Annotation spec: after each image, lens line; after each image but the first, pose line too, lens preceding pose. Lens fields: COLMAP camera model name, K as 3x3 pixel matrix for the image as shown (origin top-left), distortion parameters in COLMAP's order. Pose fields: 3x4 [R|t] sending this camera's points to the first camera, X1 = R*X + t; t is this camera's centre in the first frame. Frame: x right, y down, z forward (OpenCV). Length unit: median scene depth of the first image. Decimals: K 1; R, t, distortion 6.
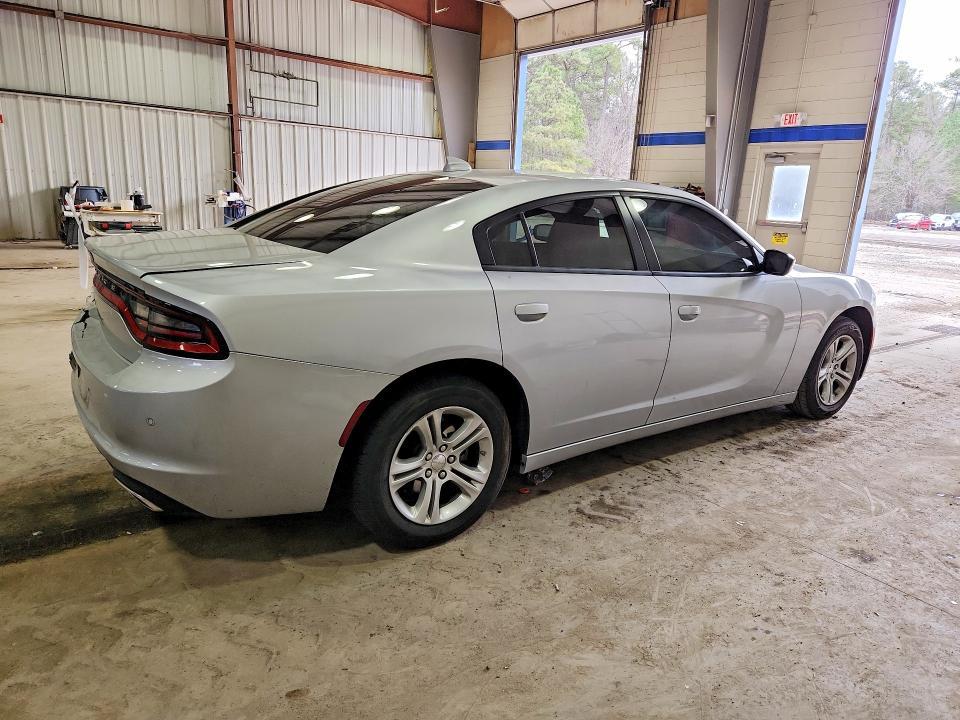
lens RADIAL K [[668.4, 0, 480.0], [0, 668.4, 360.0], [0, 0, 1]] dist [0.056604, -0.000739]
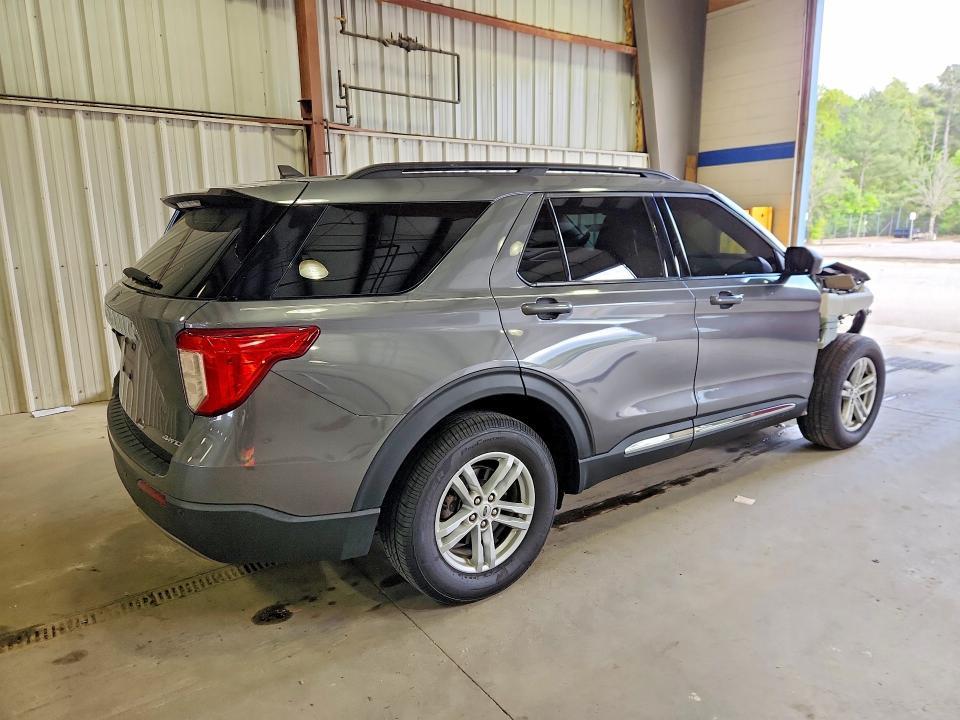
lens RADIAL K [[651.8, 0, 480.0], [0, 651.8, 360.0], [0, 0, 1]] dist [0.097080, -0.040043]
pose [[0.998168, -0.050264, -0.033682, -0.194431], [0.048863, 0.997956, -0.041182, -0.136423], [0.035683, 0.039460, 0.998584, 0.441379]]
